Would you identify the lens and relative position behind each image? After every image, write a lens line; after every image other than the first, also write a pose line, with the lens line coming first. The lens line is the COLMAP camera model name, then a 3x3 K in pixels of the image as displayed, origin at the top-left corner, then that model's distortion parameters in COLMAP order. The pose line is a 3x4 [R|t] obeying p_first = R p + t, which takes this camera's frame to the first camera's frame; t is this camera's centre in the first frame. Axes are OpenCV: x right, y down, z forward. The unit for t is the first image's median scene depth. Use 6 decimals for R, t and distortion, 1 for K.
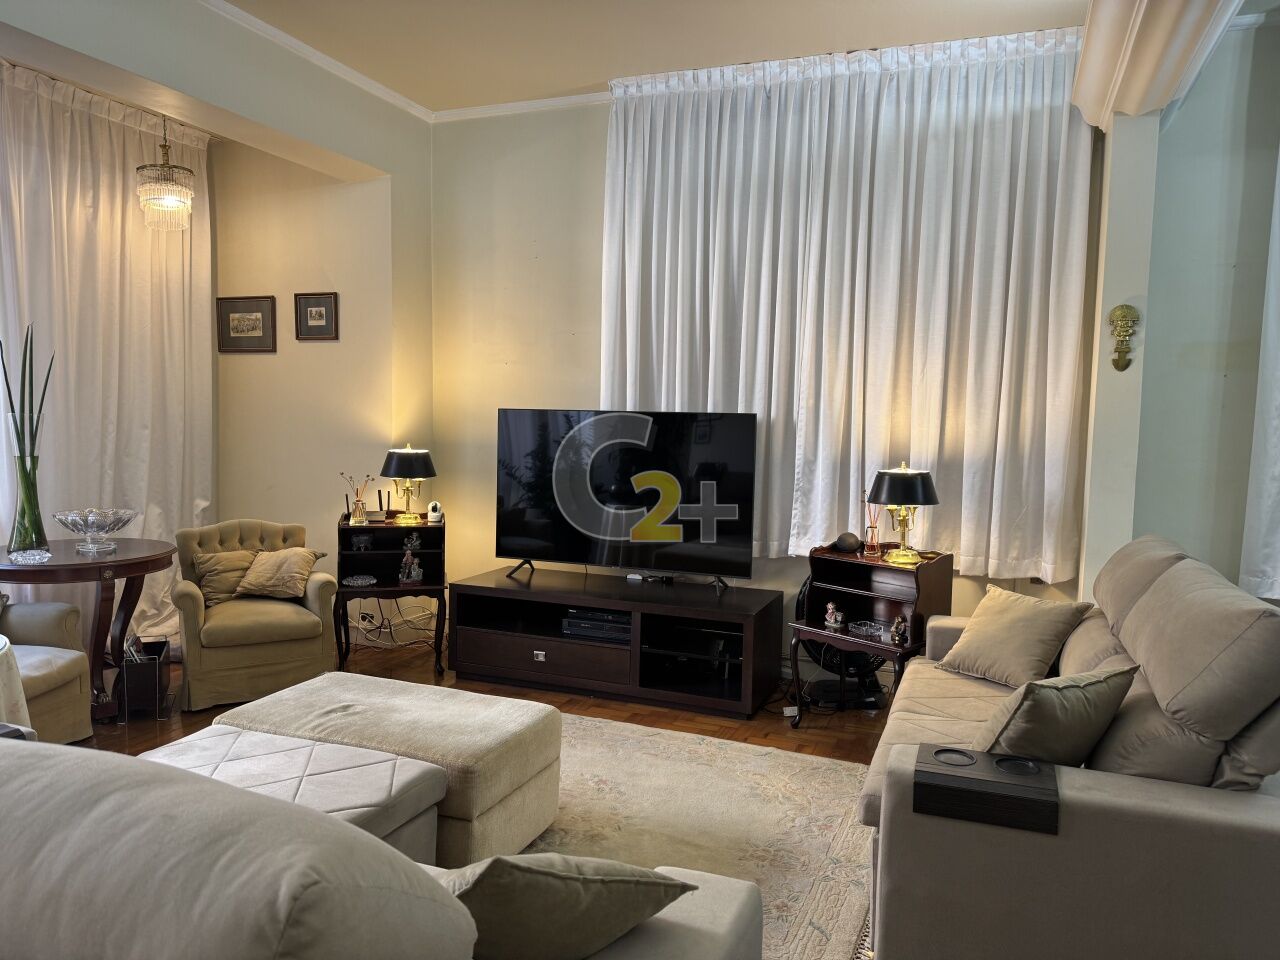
lens RADIAL K [[879.6, 0, 640.0], [0, 879.6, 480.0], [0, 0, 1]] dist [0.007525, -0.042419]
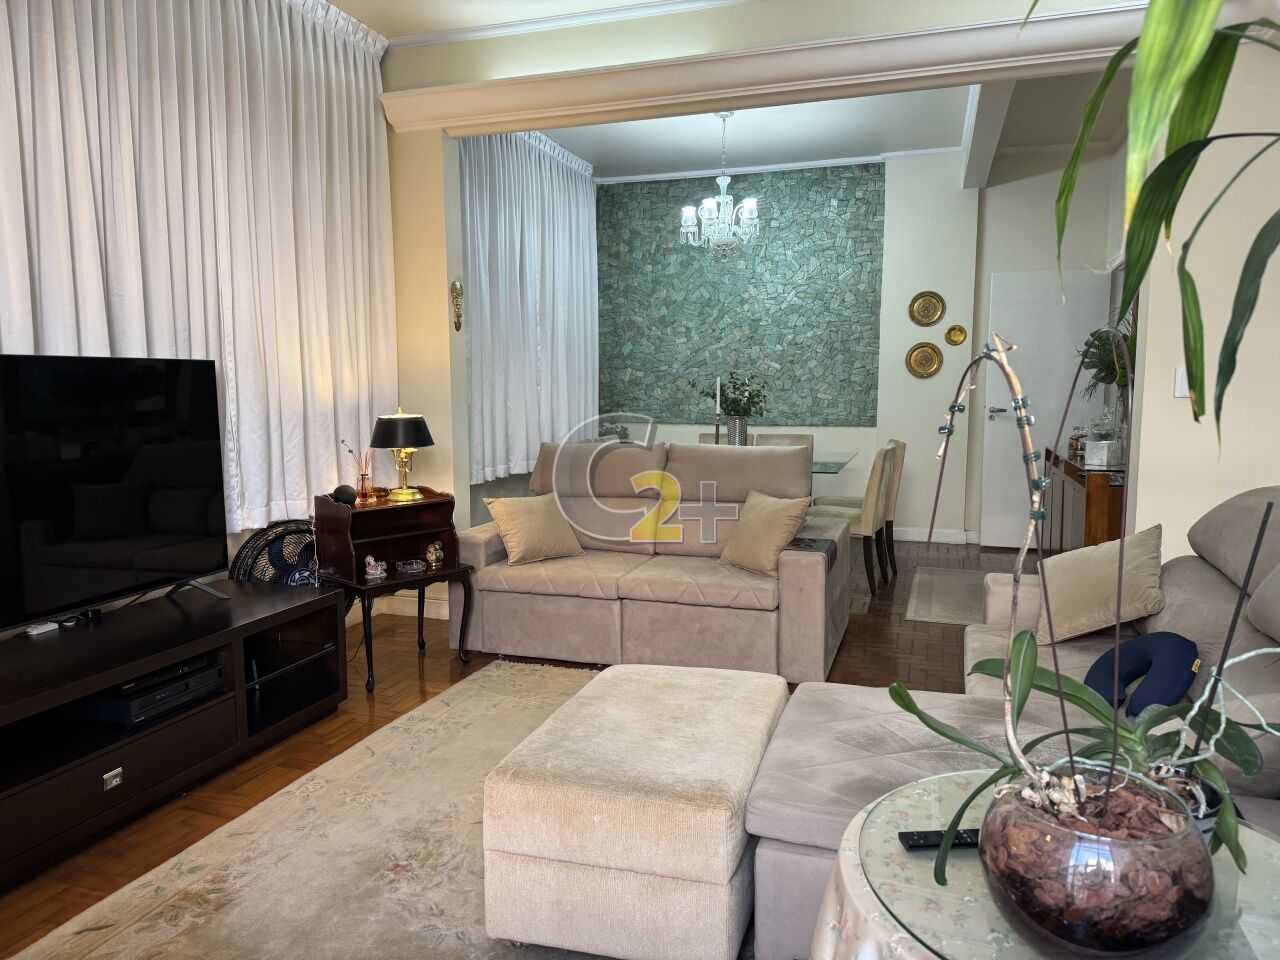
lens RADIAL K [[879.6, 0, 640.0], [0, 879.6, 480.0], [0, 0, 1]] dist [0.007525, -0.042419]
pose [[-0.073688, -0.127373, 0.989114, -0.777383], [0.072327, 0.988516, 0.132684, -0.052472], [-0.994655, 0.081317, -0.063629, 0.766607]]
